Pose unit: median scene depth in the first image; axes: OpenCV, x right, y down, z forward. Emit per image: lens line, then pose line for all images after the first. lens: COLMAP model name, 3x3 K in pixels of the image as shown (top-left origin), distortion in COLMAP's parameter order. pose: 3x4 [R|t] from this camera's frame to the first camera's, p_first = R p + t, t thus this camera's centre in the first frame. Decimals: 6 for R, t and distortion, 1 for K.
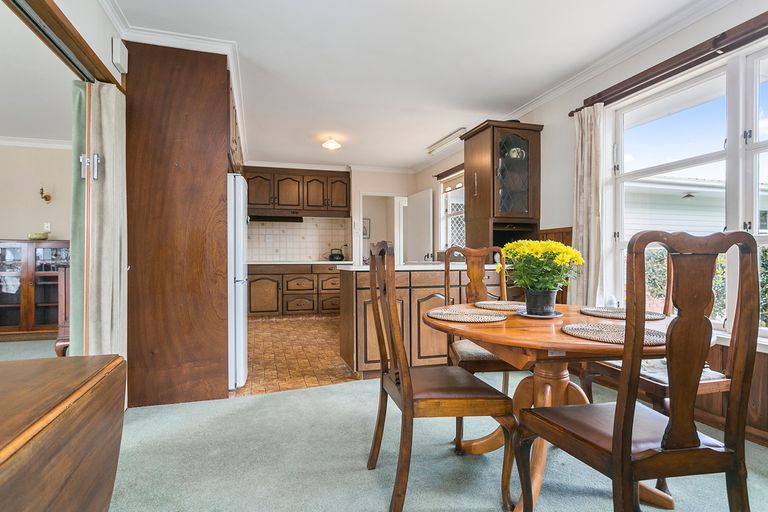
lens RADIAL K [[422.4, 0, 382.9], [0, 422.4, 257.3], [0, 0, 1]] dist [0.001434, 0.000024]
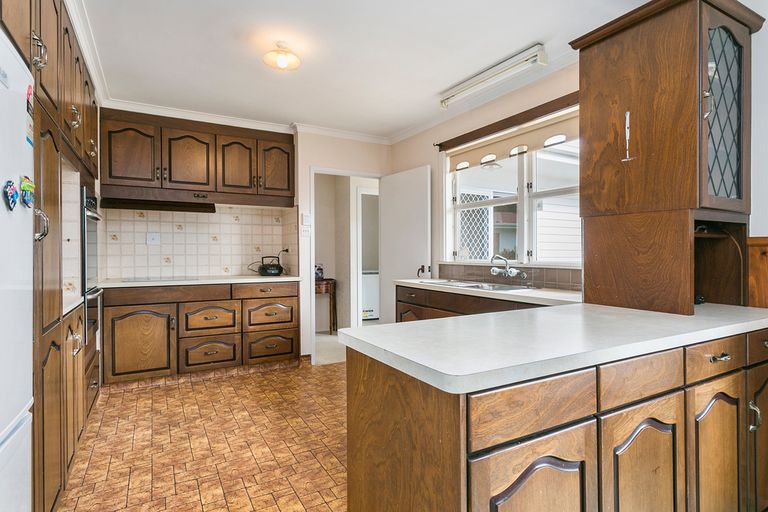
lens RADIAL K [[408.9, 0, 383.4], [0, 408.9, 253.2], [0, 0, 1]] dist [-0.000594, 0.000332]
pose [[0.974330, 0.000558, 0.225122, -0.089135], [-0.001410, 0.999992, 0.003625, -0.028794], [-0.225118, -0.003849, 0.974324, 0.388731]]
